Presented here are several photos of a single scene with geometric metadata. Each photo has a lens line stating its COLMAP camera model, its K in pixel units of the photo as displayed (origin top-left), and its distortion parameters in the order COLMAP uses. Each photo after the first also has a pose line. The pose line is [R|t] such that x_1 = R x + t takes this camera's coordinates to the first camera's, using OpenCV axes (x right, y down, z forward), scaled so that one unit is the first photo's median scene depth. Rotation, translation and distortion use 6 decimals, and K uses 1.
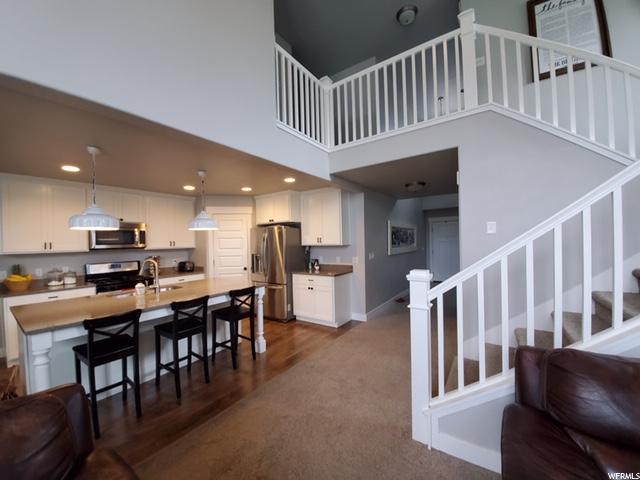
lens RADIAL K [[259.4, 0, 317.5], [0, 259.4, 243.1], [0, 0, 1]] dist [0.031560, -0.019777]
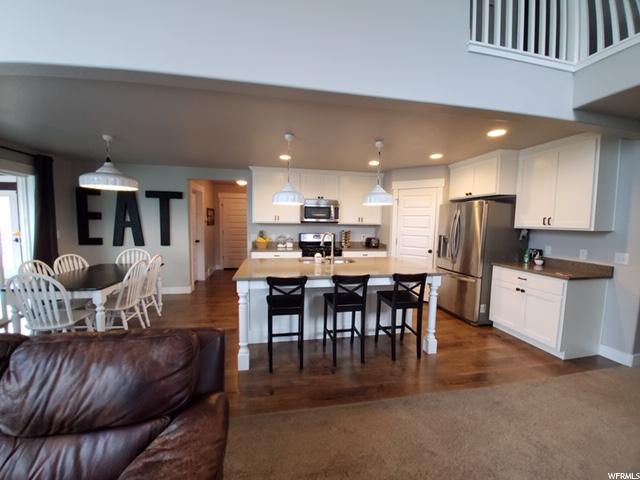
lens RADIAL K [[259.4, 0, 317.5], [0, 259.4, 243.1], [0, 0, 1]] dist [0.031560, -0.019777]
pose [[0.723776, 0.092621, -0.683790, 0.050396], [-0.039163, 0.994867, 0.093304, 0.004977], [0.688923, -0.040752, 0.723688, 0.129401]]
